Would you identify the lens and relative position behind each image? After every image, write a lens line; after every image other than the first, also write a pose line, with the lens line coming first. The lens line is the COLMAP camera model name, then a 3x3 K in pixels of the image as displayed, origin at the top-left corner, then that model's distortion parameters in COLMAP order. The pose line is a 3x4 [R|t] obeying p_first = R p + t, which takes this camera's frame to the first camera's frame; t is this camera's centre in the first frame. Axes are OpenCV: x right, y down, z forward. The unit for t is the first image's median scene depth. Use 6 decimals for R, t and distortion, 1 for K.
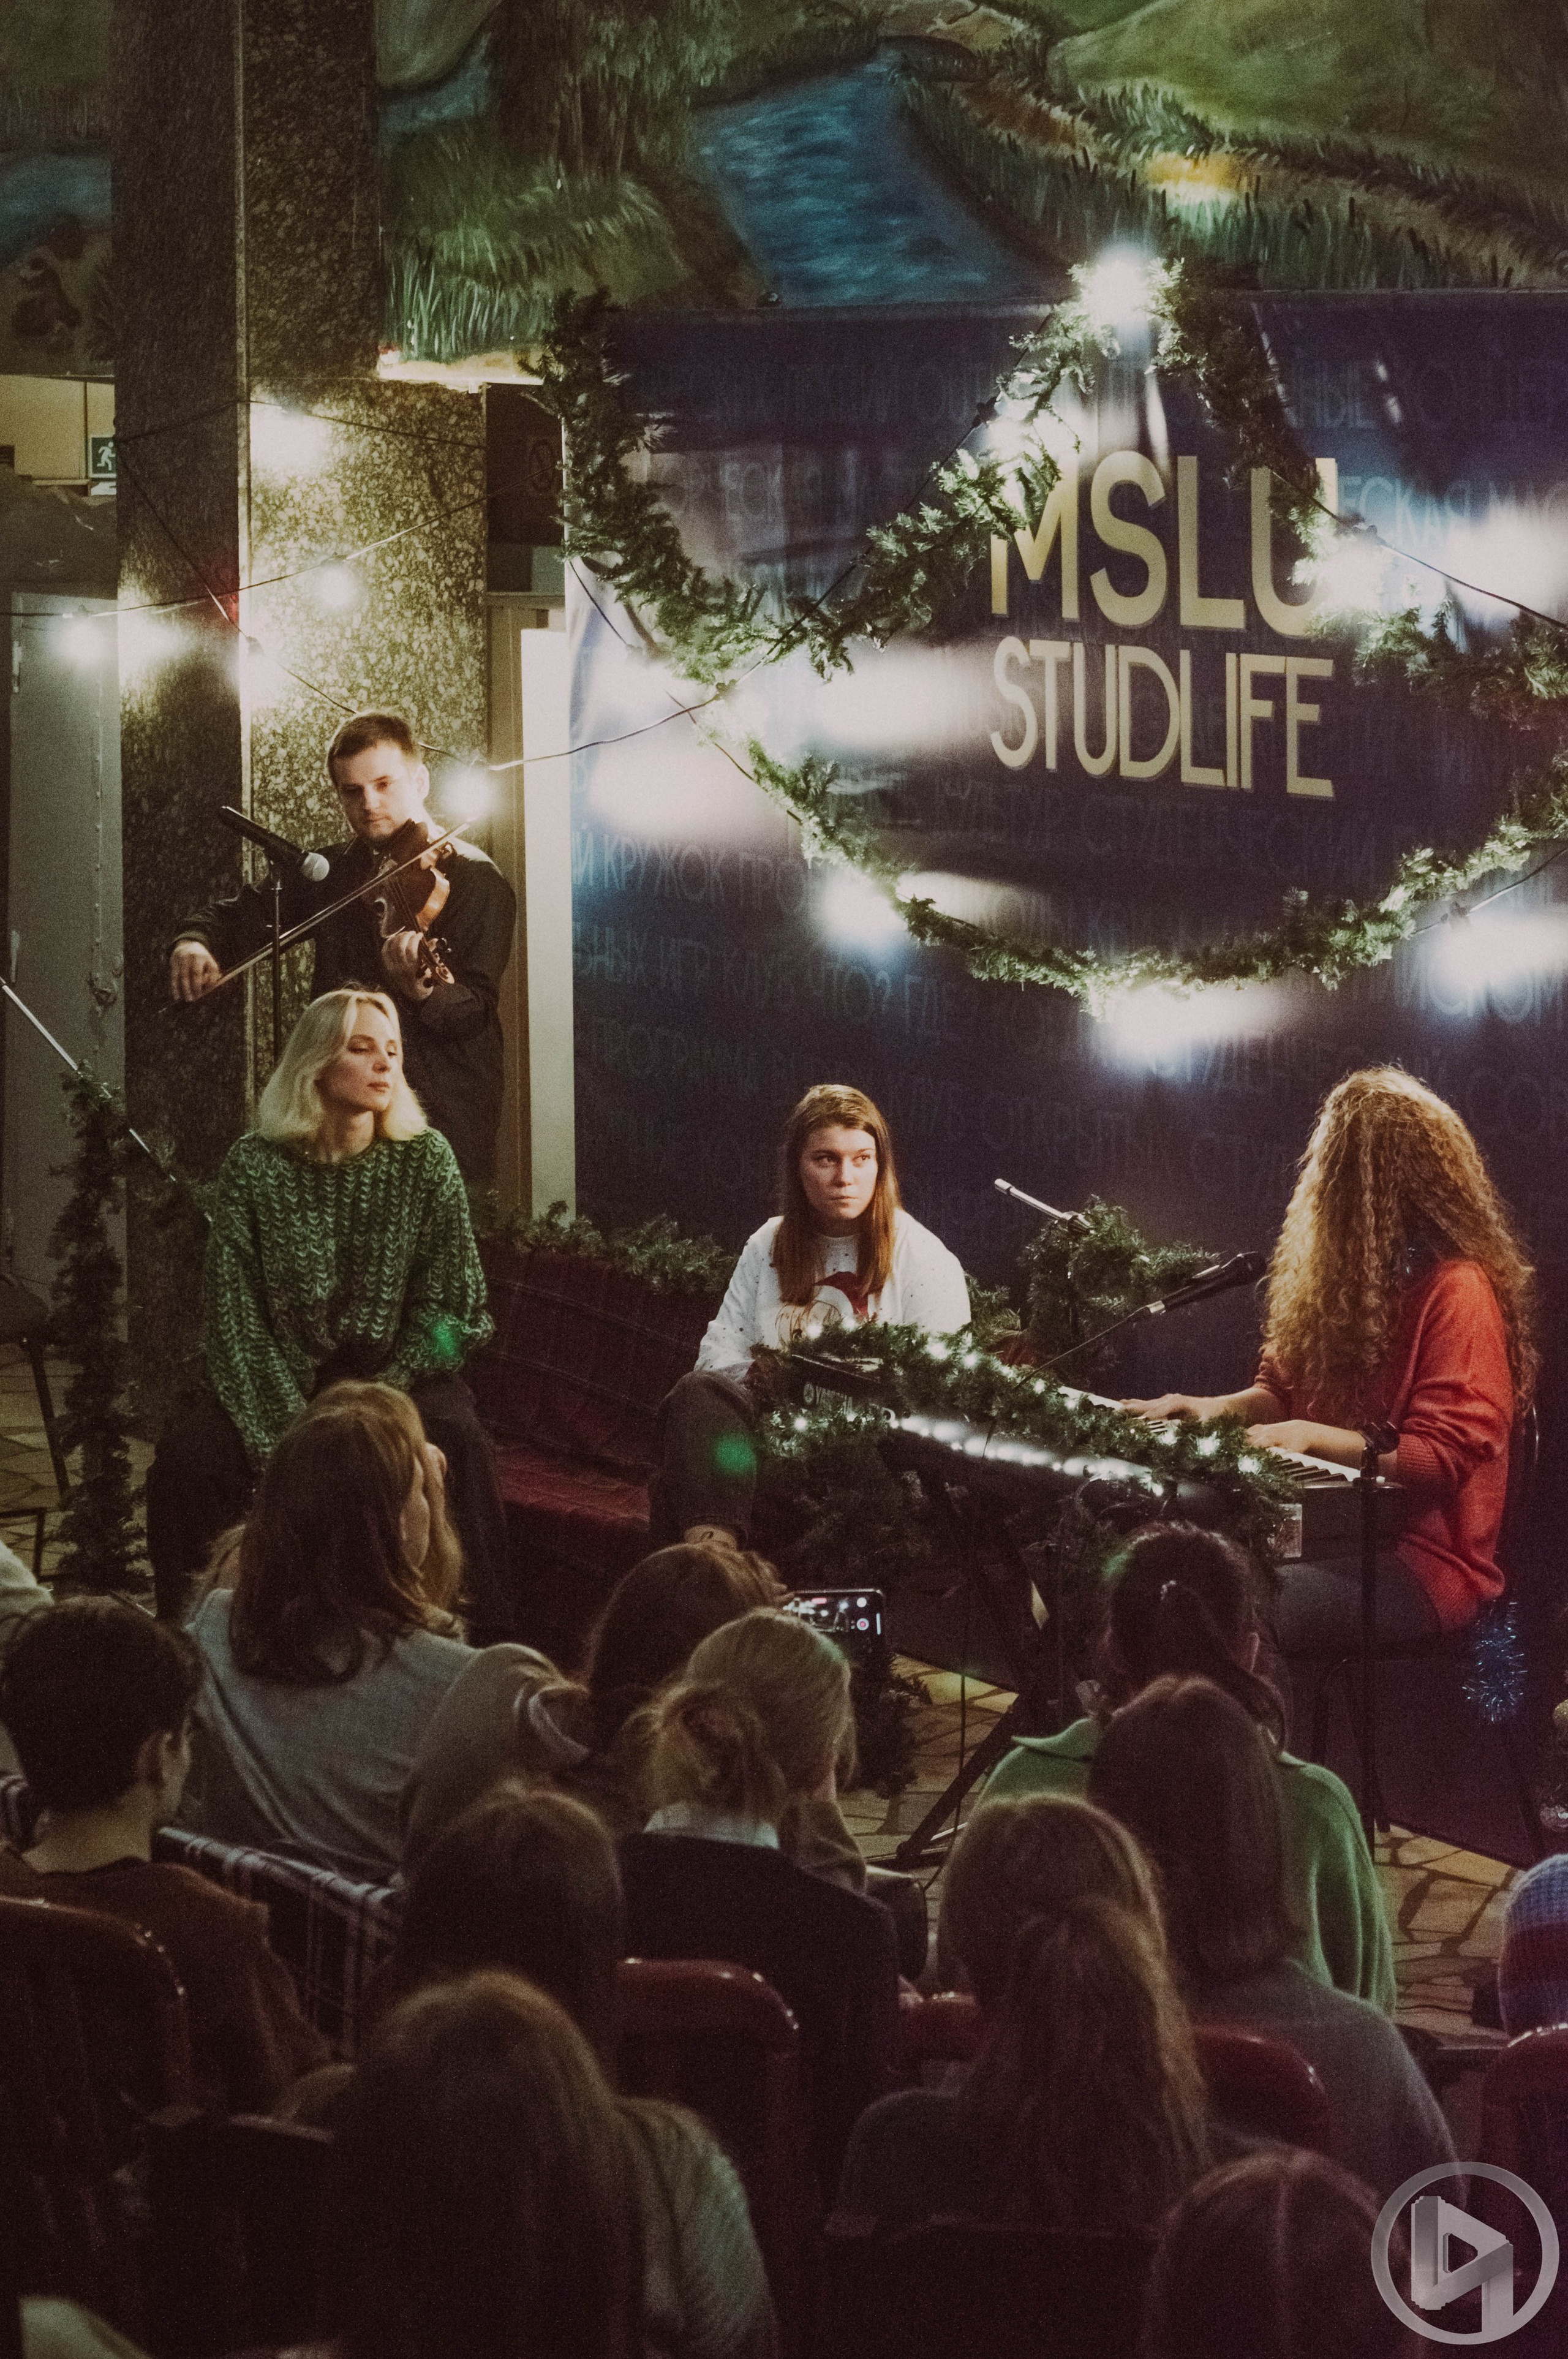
lens RADIAL K [[6065.4, 0, 770.0], [0, 6065.4, 1173.2], [0, 0, 1]] dist [0.120450, 0.000000]
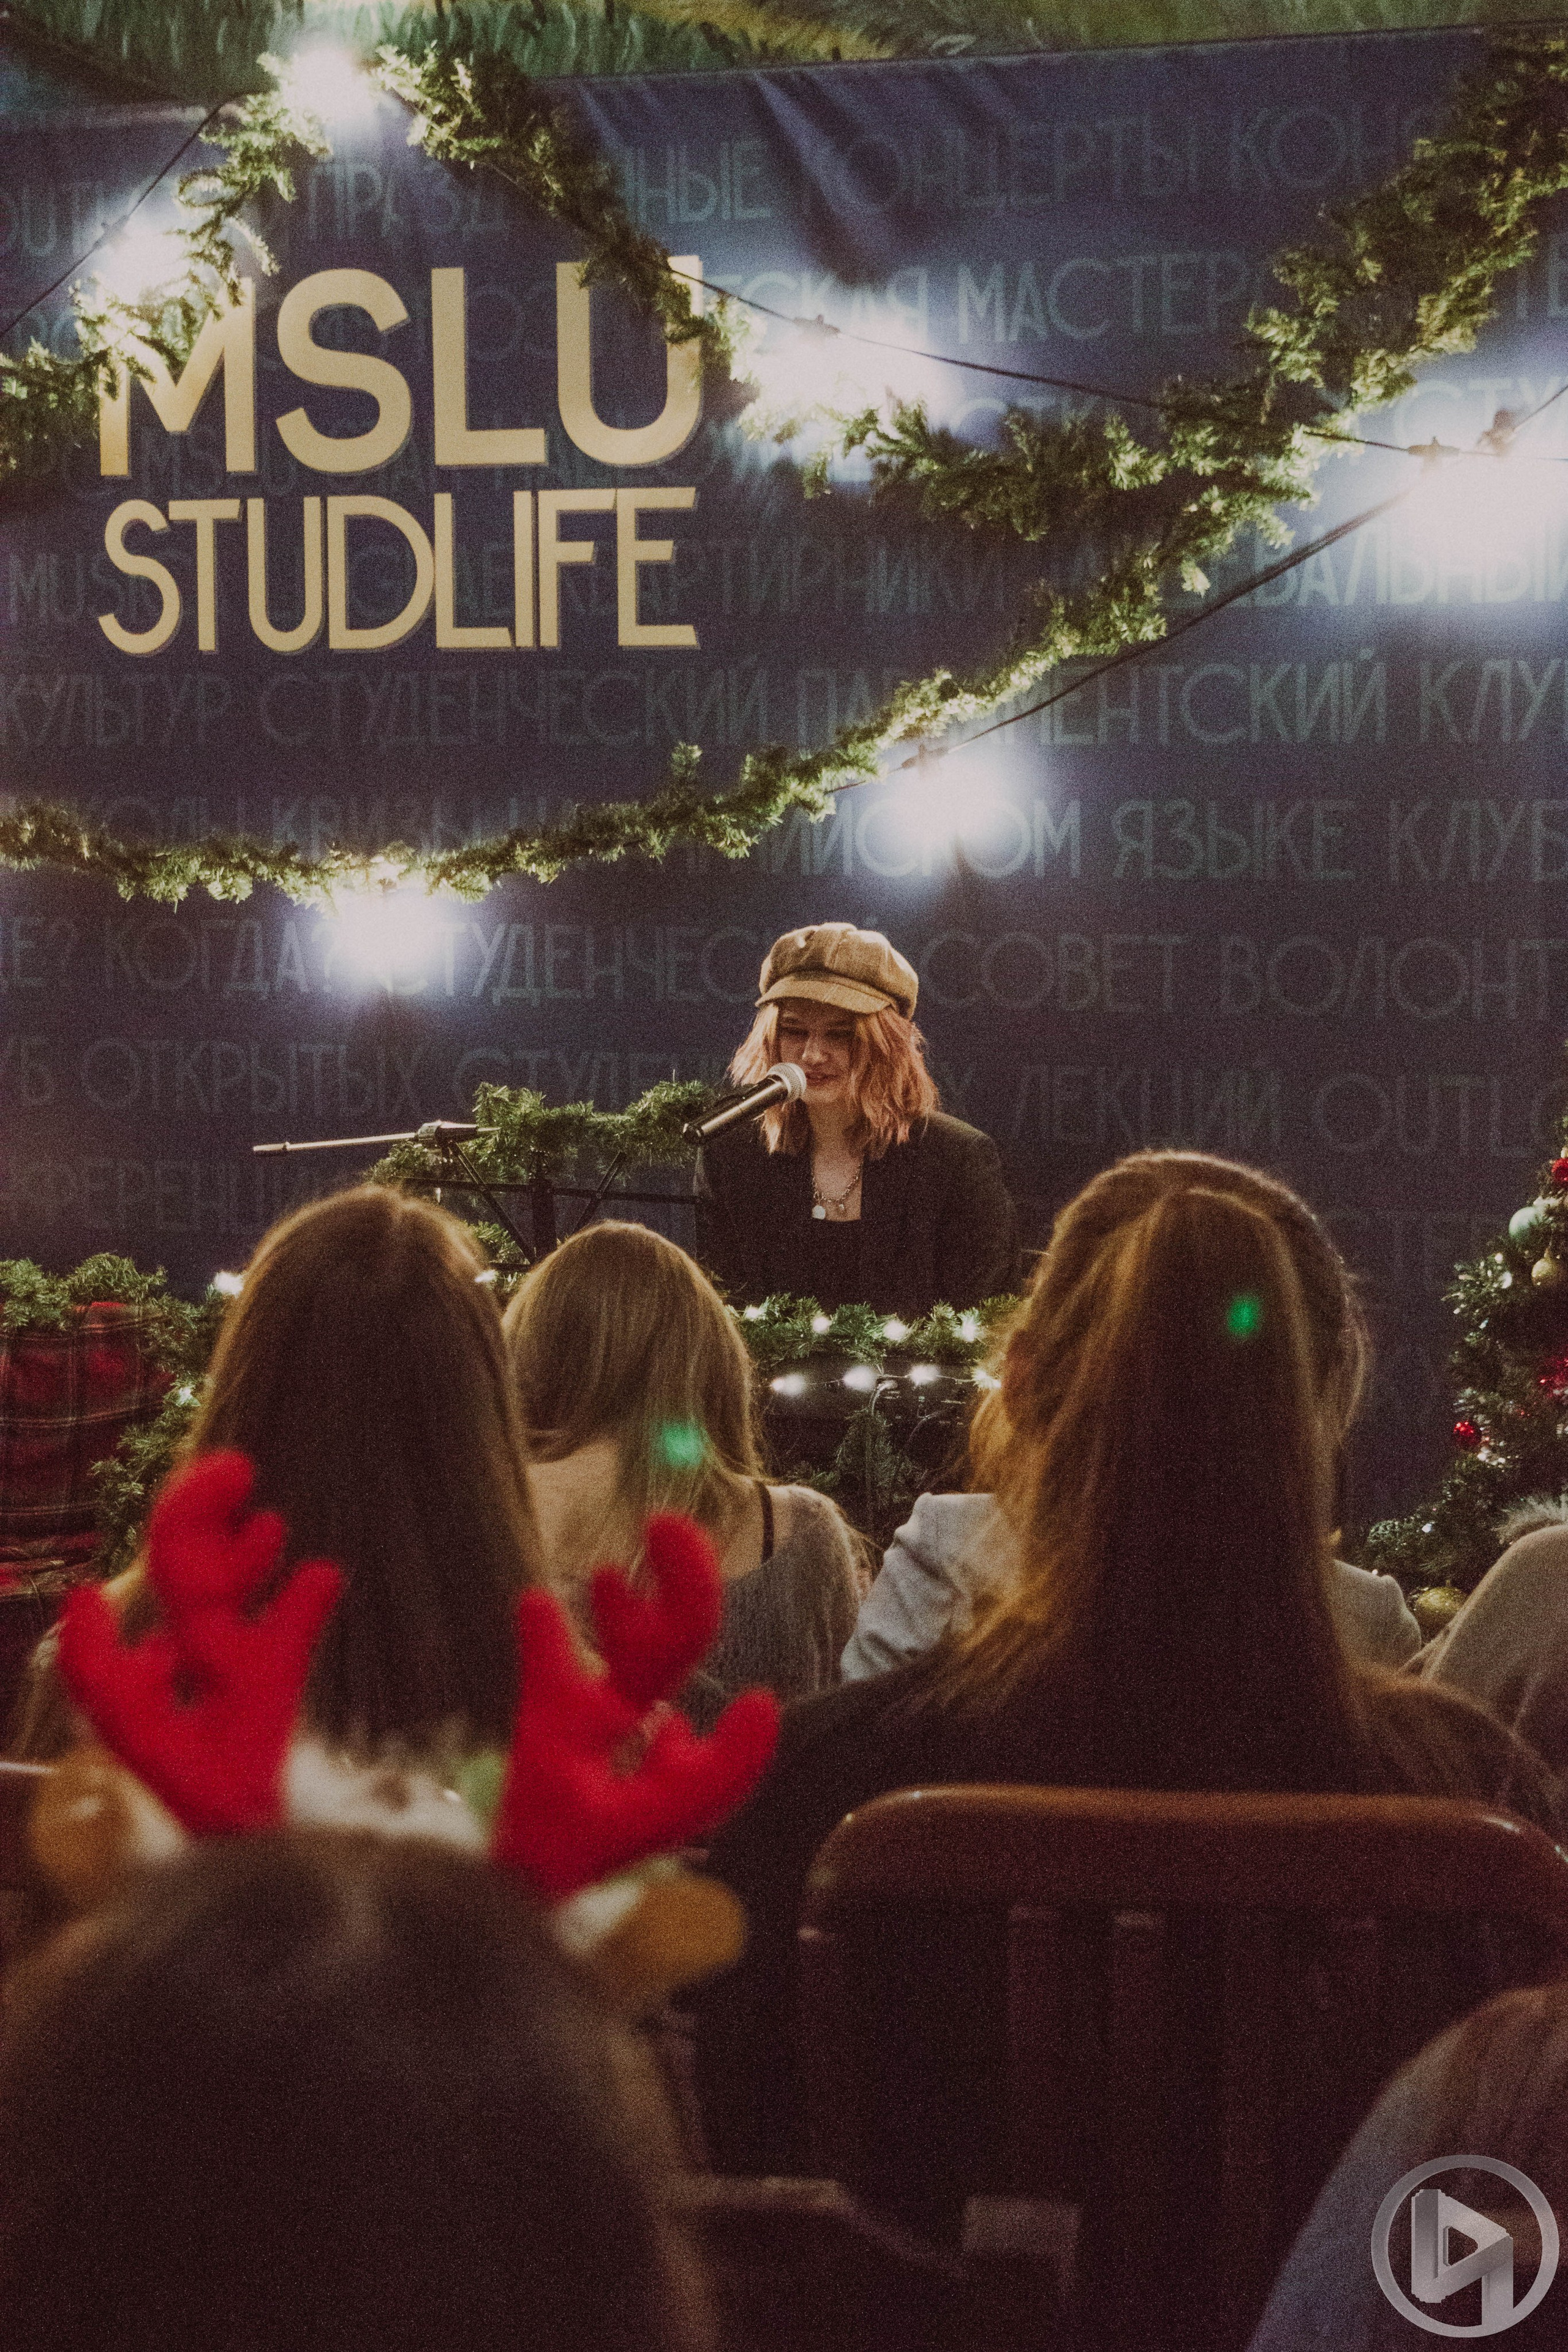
lens RADIAL K [[4786.5, 0, 838.6], [0, 4786.5, 1145.9], [0, 0, 1]] dist [0.010920, 0.000000]
pose [[0.819629, -0.033104, 0.571937, -0.276439], [0.070444, 0.996577, -0.043269, 0.039844], [-0.568547, 0.075754, 0.819156, 0.410580]]
